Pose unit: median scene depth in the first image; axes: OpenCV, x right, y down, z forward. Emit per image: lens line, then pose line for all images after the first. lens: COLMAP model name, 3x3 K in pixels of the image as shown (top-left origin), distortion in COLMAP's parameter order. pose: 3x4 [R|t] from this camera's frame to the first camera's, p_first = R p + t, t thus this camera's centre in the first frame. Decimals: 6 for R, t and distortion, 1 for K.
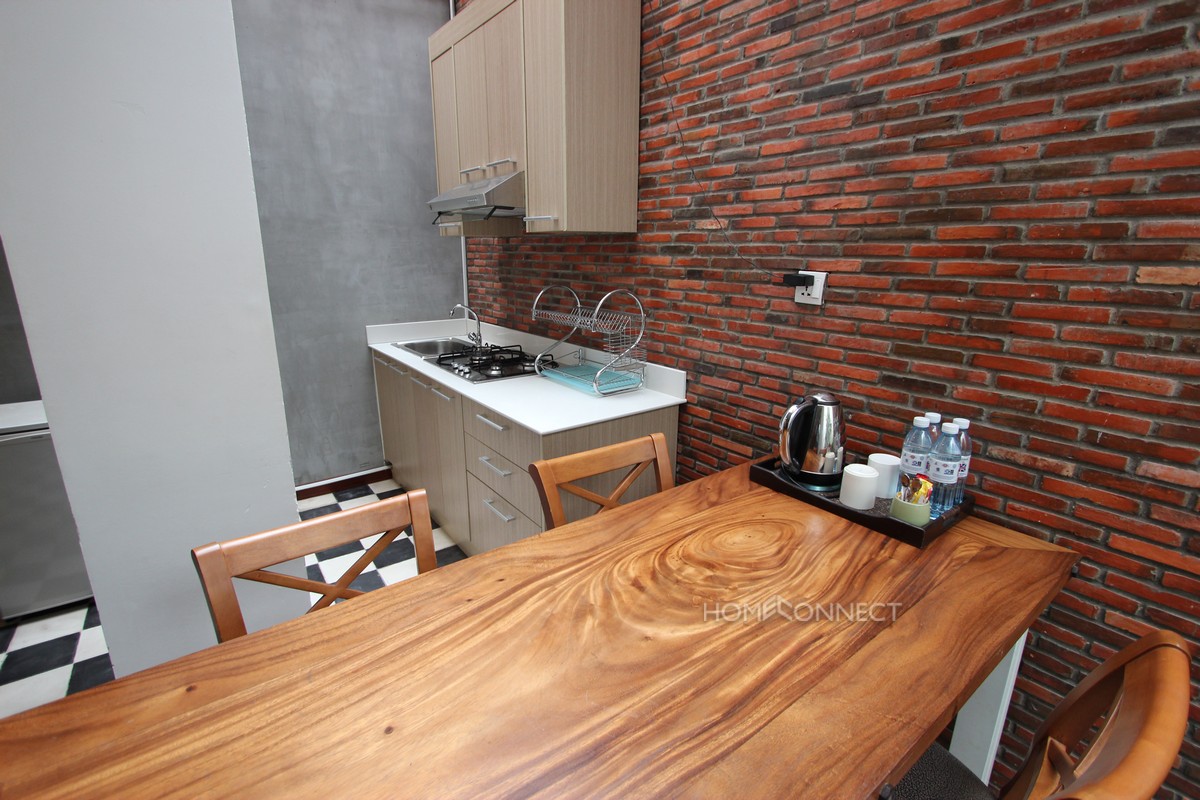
lens RADIAL K [[551.1, 0, 596.3], [0, 551.1, 398.7], [0, 0, 1]] dist [-0.005804, 0.001518]
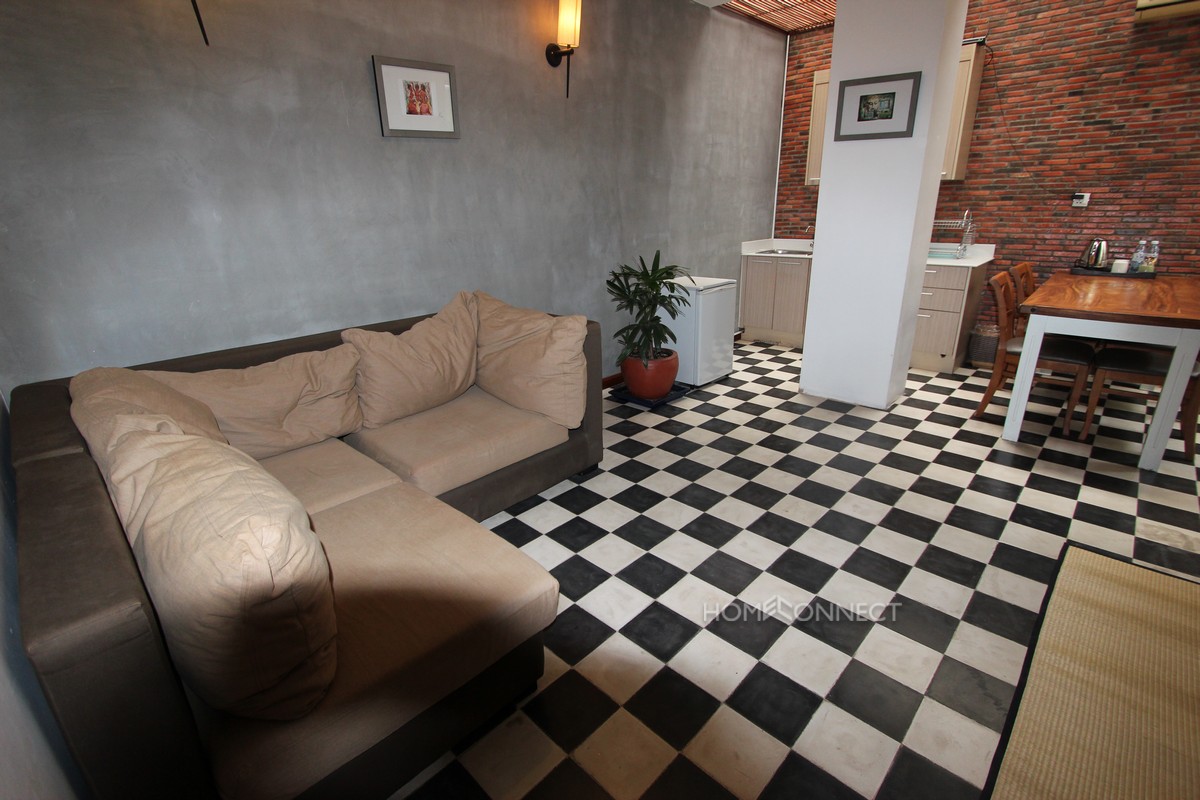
lens RADIAL K [[551.1, 0, 602.5], [0, 551.1, 399.4], [0, 0, 1]] dist [-0.005804, 0.001518]
pose [[0.984657, -0.081831, 0.154126, -2.022564], [0.070393, 0.994444, 0.078273, 0.323101], [-0.159674, -0.066223, 0.984946, -1.079616]]
